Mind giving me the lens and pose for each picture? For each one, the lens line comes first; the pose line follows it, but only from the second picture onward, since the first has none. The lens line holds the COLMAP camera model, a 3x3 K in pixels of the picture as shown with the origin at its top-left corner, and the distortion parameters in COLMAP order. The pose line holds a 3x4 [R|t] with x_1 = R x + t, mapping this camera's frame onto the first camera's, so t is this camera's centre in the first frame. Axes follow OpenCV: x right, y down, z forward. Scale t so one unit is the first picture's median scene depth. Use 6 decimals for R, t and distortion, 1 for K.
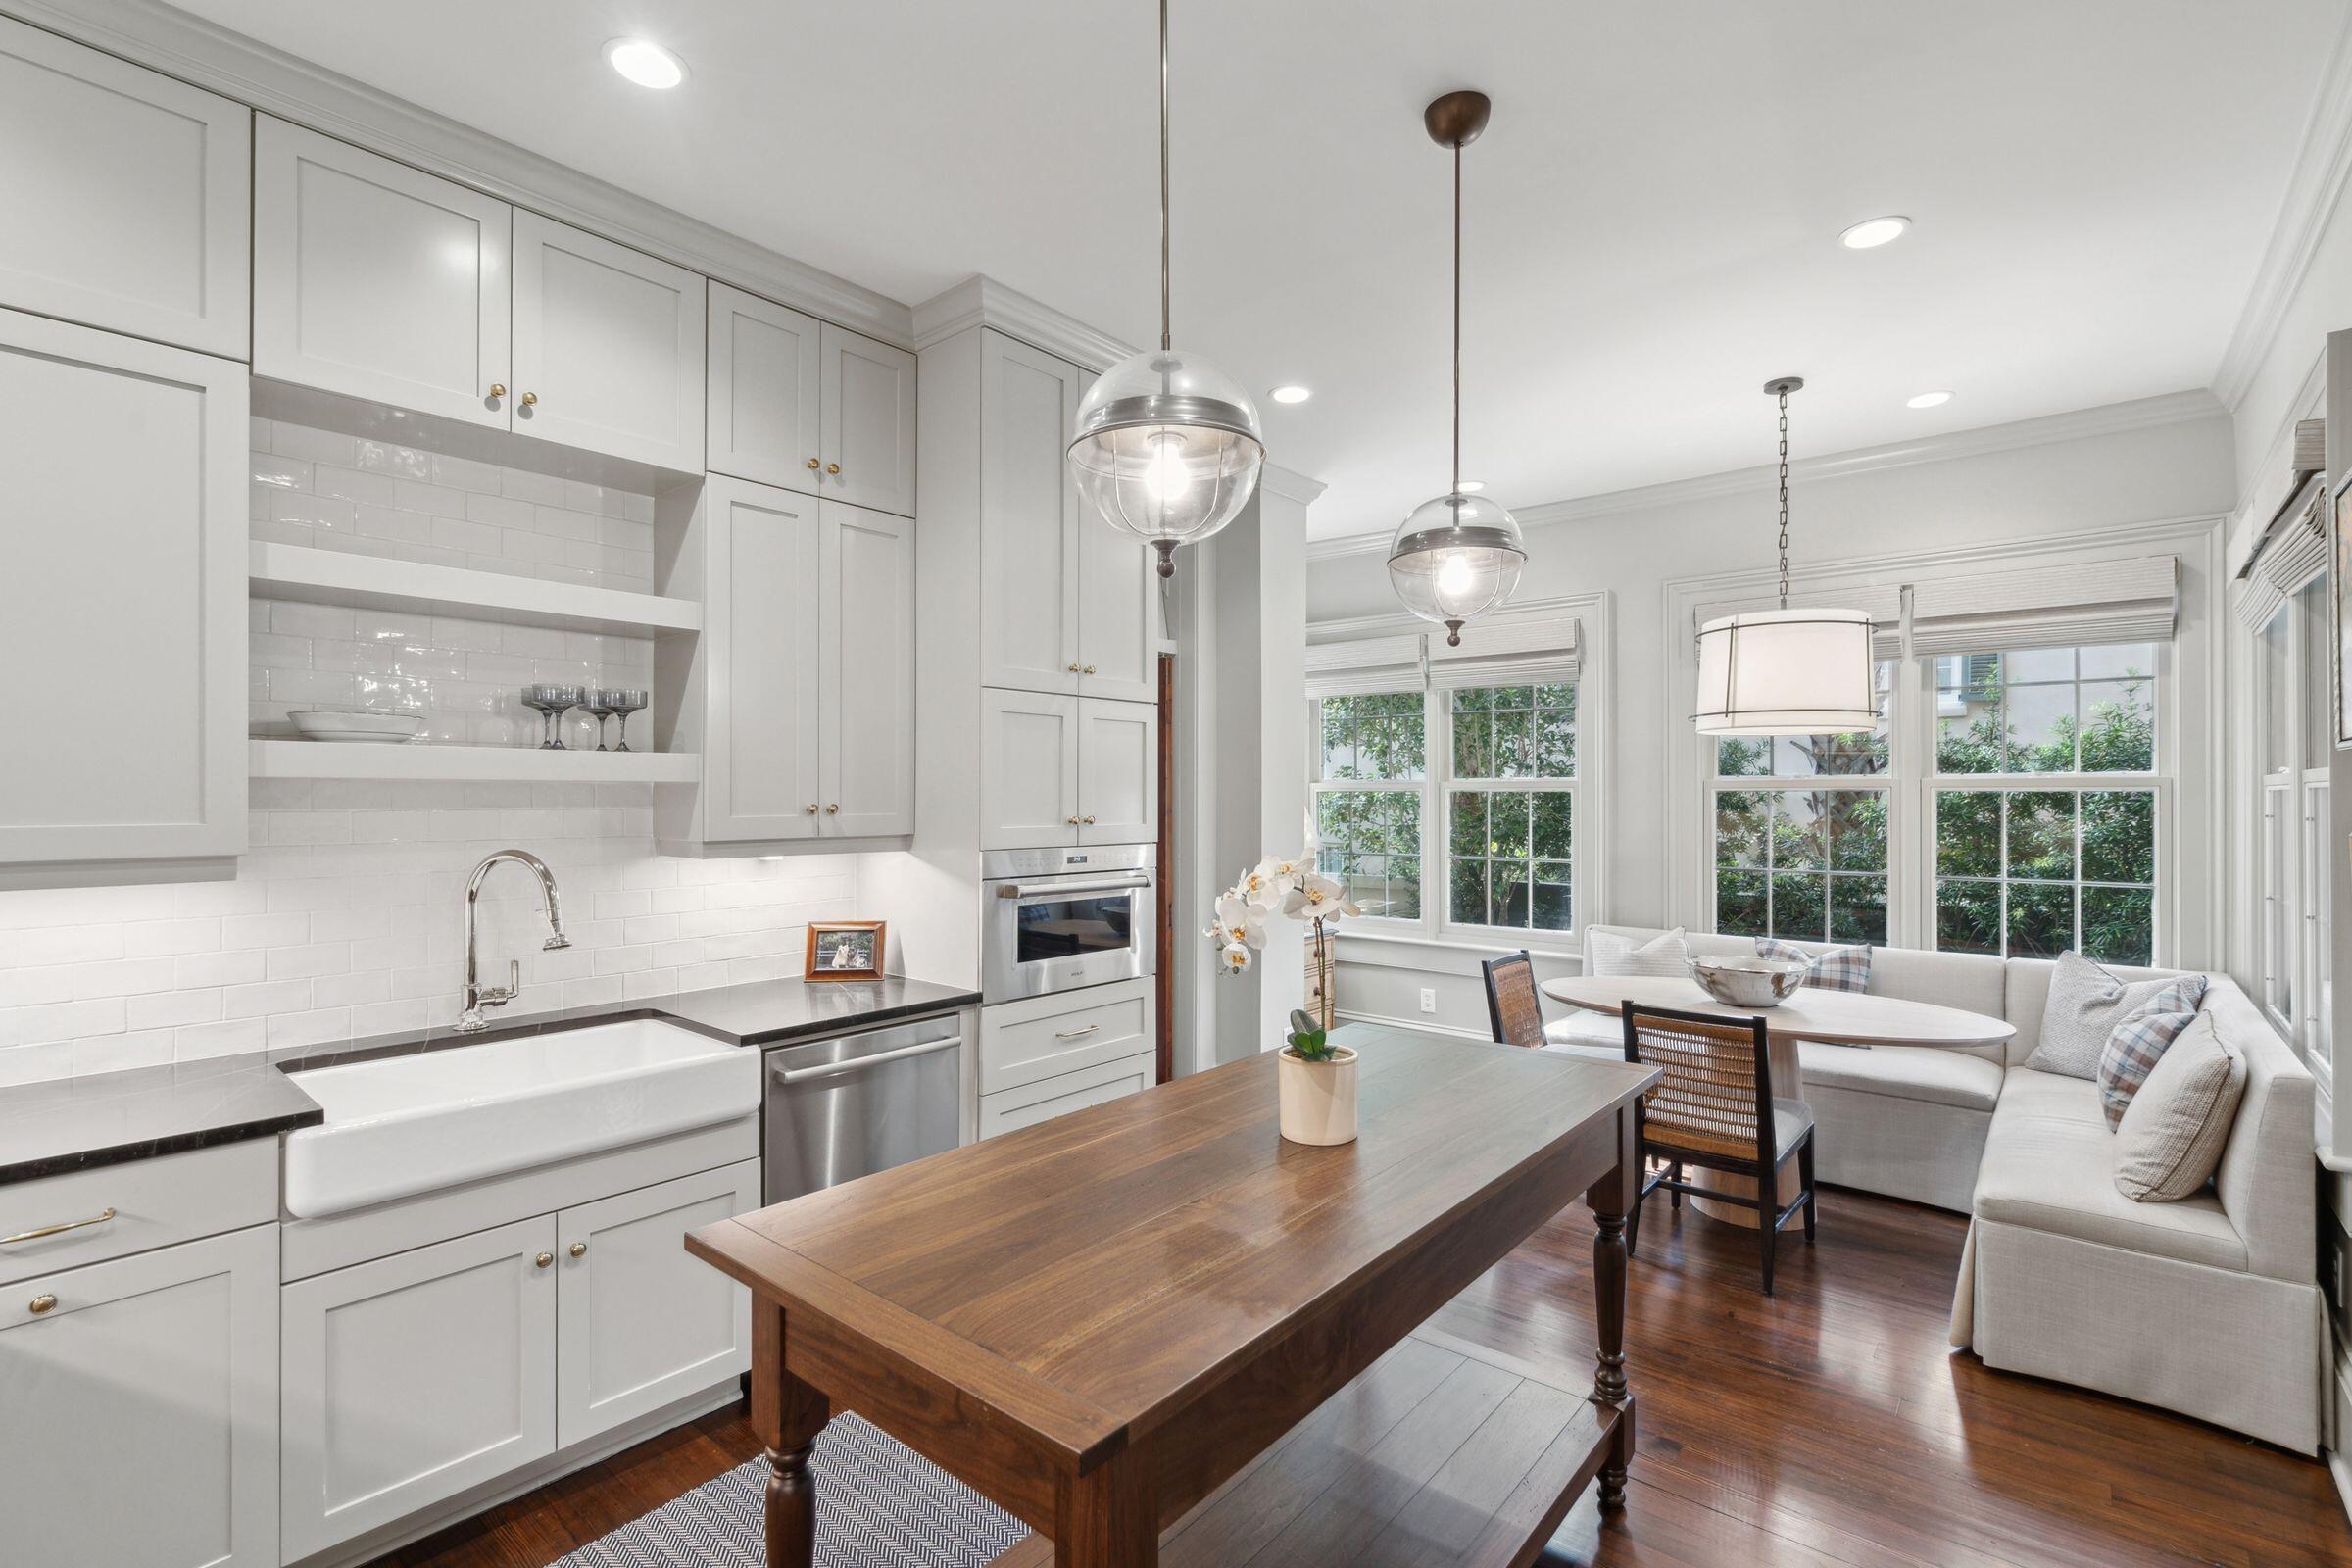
lens RADIAL K [[1082.3, 0, 1182.0], [0, 1082.3, 794.3], [0, 0, 1]] dist [-0.003833, -0.000197]
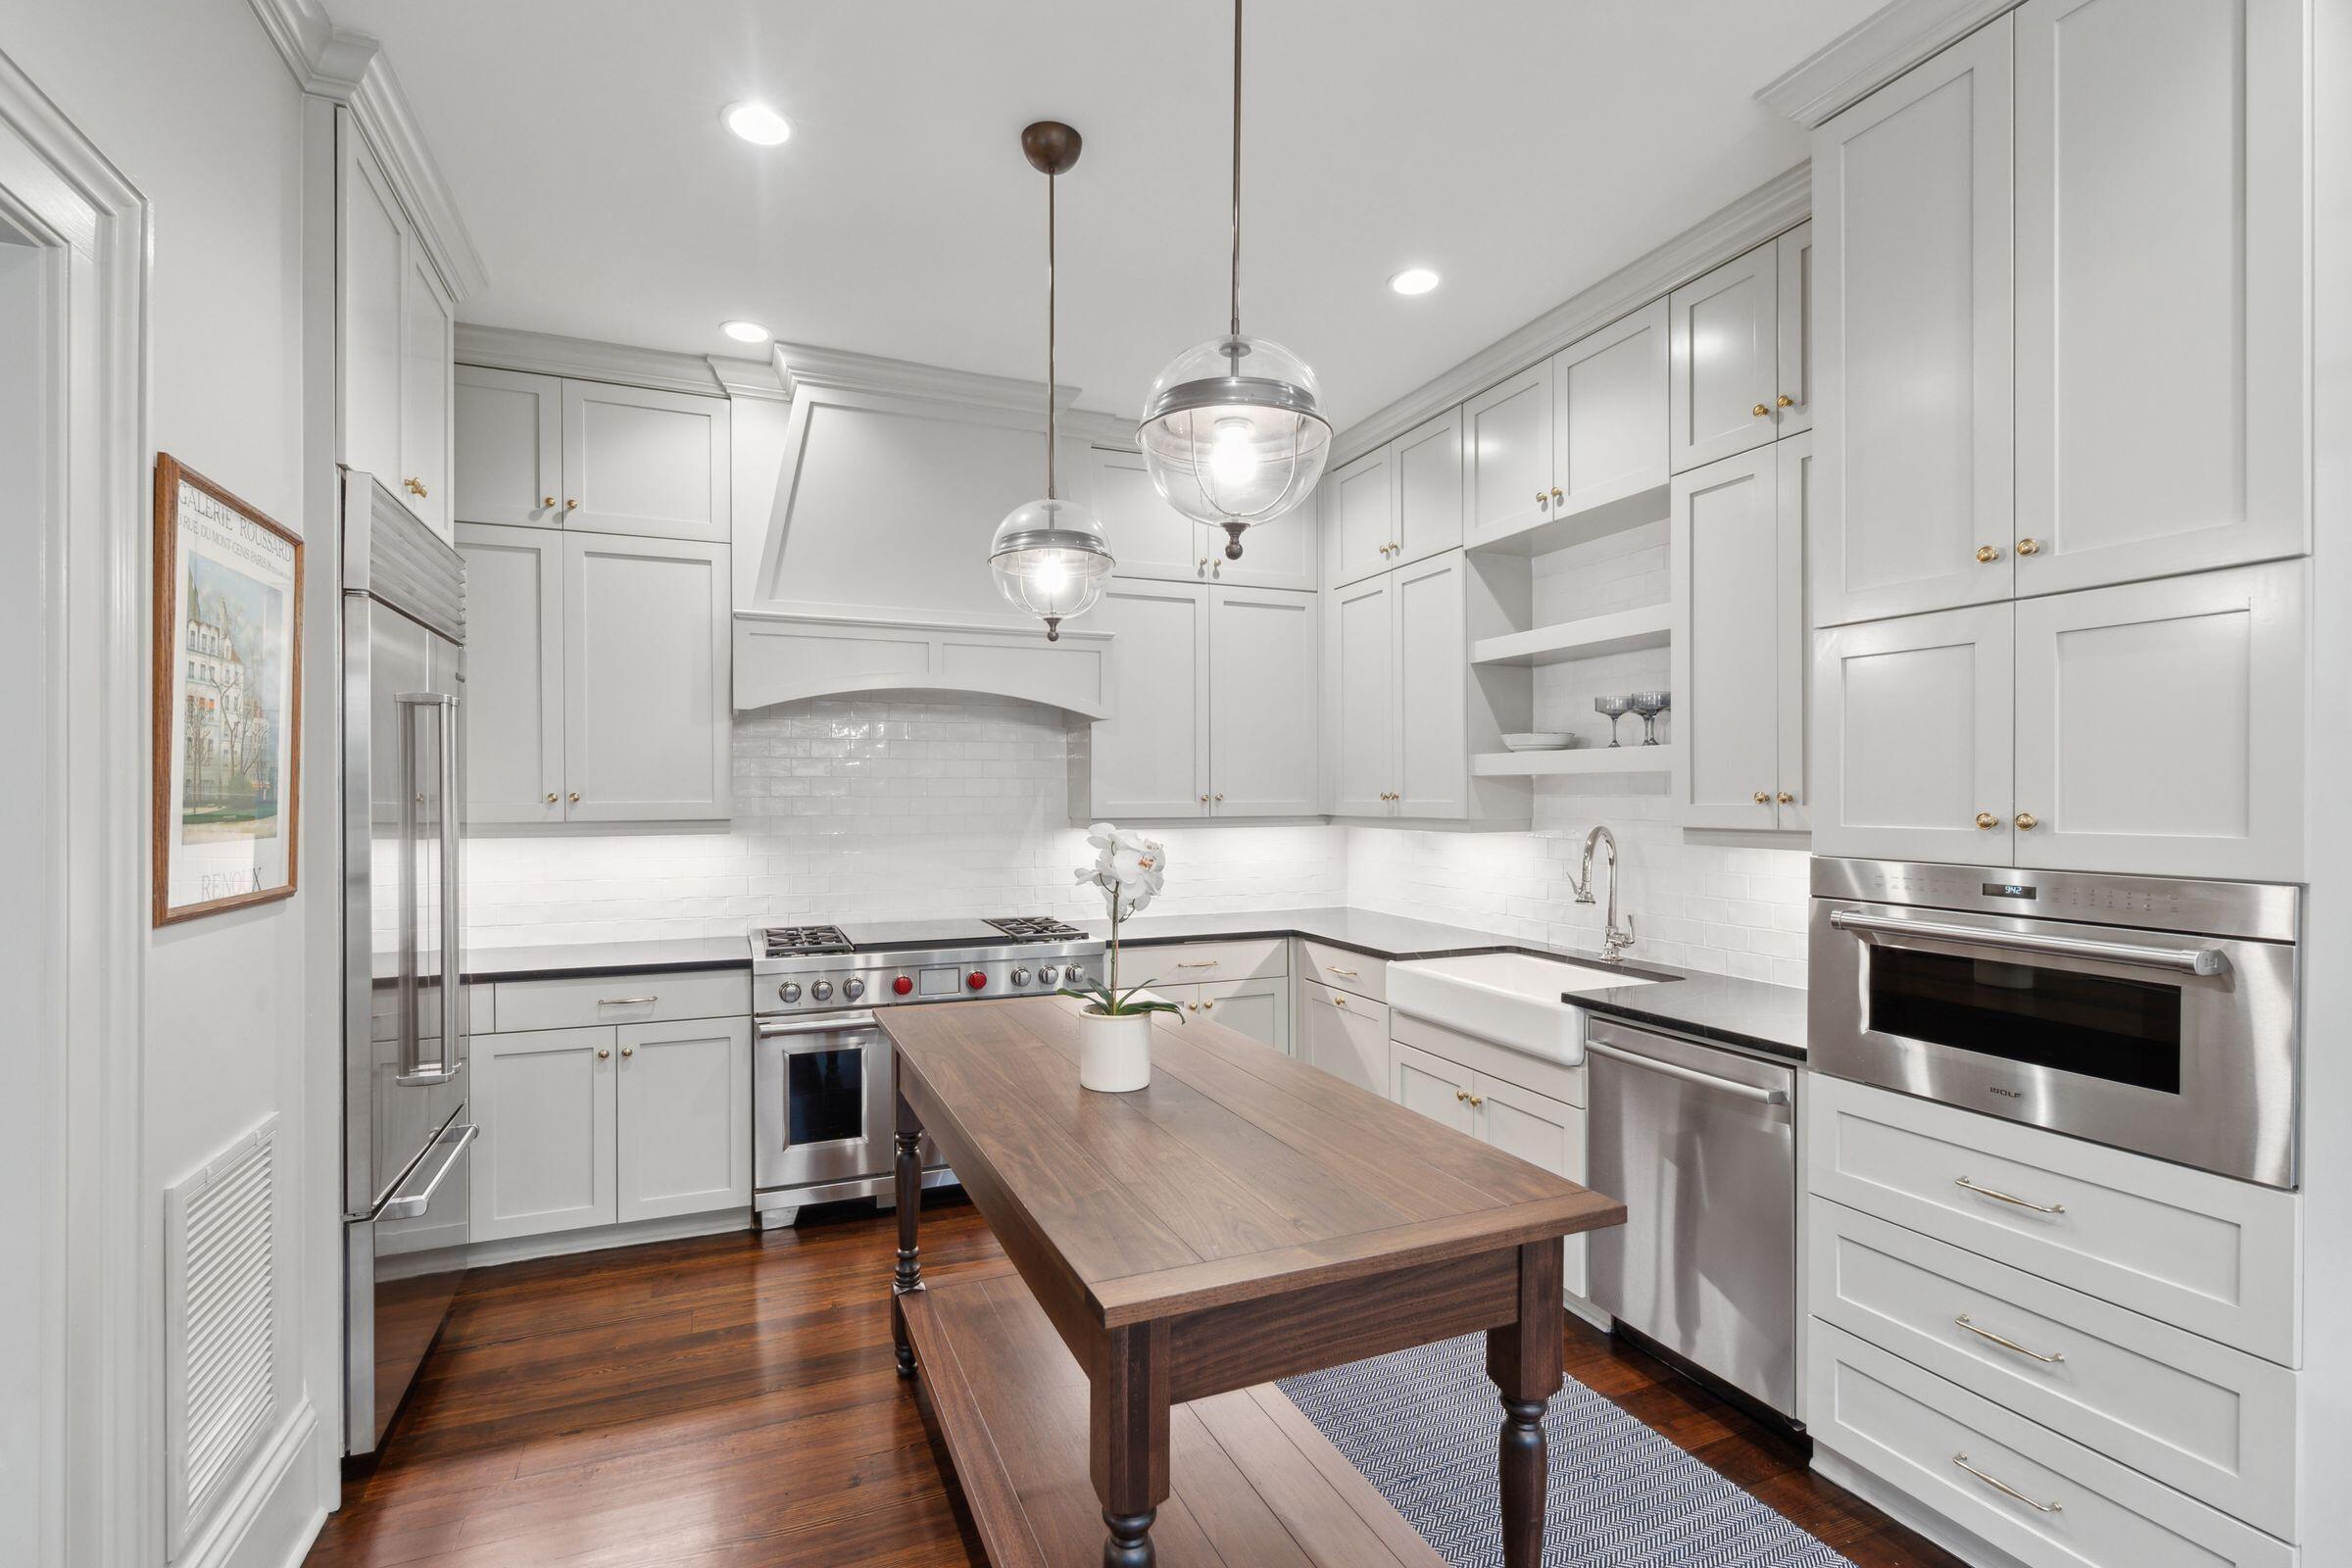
lens RADIAL K [[1082.3, 0, 1182.0], [0, 1082.3, 794.3], [0, 0, 1]] dist [-0.003833, -0.000197]
pose [[-0.446782, 0.001831, -0.894641, 0.606733], [0.002386, 0.999997, 0.000855, 0.008492], [0.894640, -0.001753, -0.446785, 0.876513]]
